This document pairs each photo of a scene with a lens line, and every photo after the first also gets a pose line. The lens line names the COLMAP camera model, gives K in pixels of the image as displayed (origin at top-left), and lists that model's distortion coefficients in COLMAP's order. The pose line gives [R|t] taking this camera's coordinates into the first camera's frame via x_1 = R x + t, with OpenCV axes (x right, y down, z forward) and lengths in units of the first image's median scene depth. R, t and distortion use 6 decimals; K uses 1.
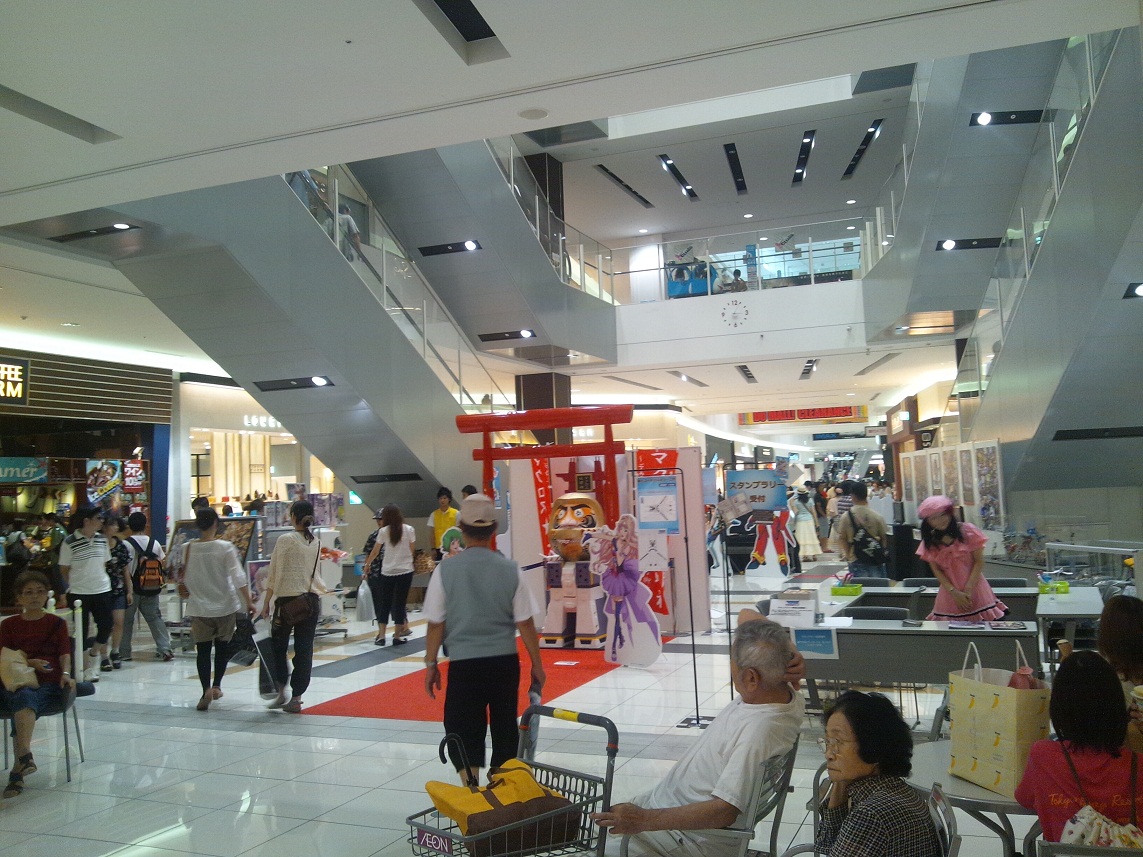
lens RADIAL K [[1019.5, 0, 568.1], [0, 1019.5, 429.4], [0, 0, 1]] dist [-0.007447, -0.018260]
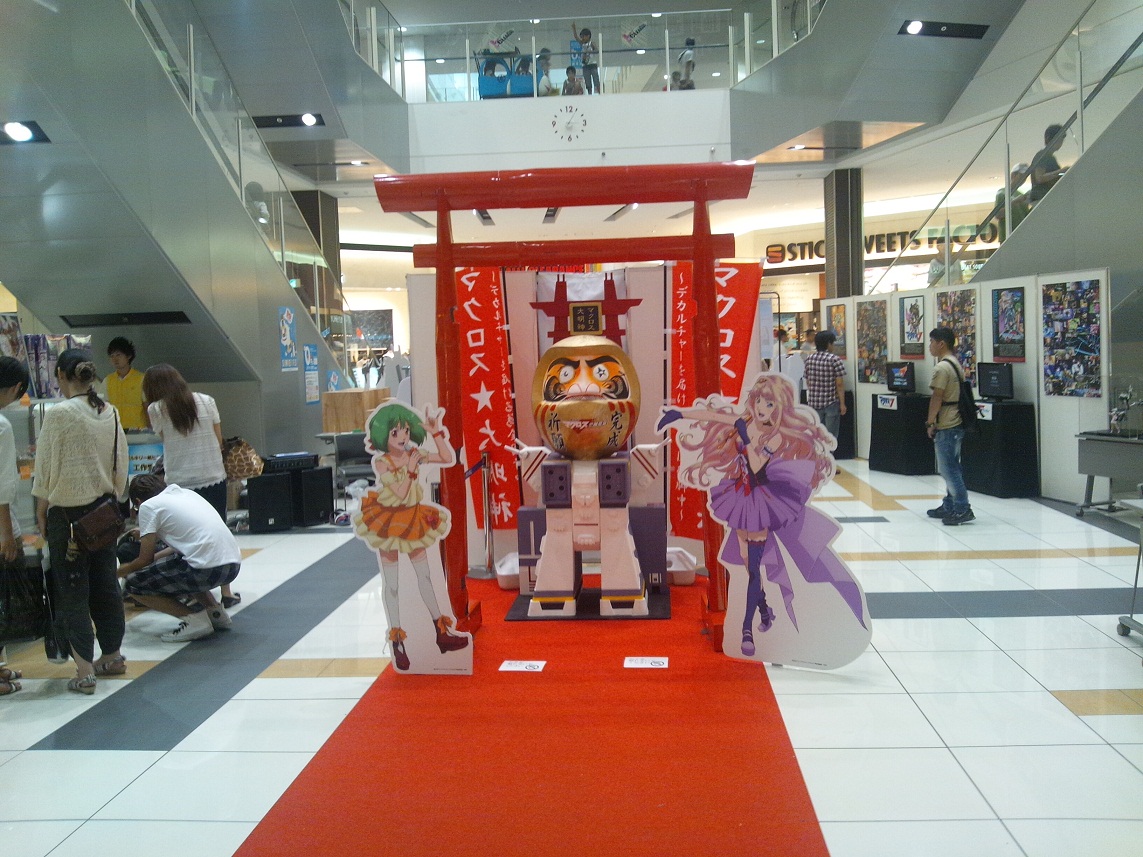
lens RADIAL K [[1019.5, 0, 576.4], [0, 1019.5, 418.7], [0, 0, 1]] dist [-0.007447, -0.018260]
pose [[0.946661, -0.014214, 0.321918, -0.180300], [-0.024469, 0.992971, 0.115799, 0.044341], [-0.321301, -0.117500, 0.939659, 0.493252]]
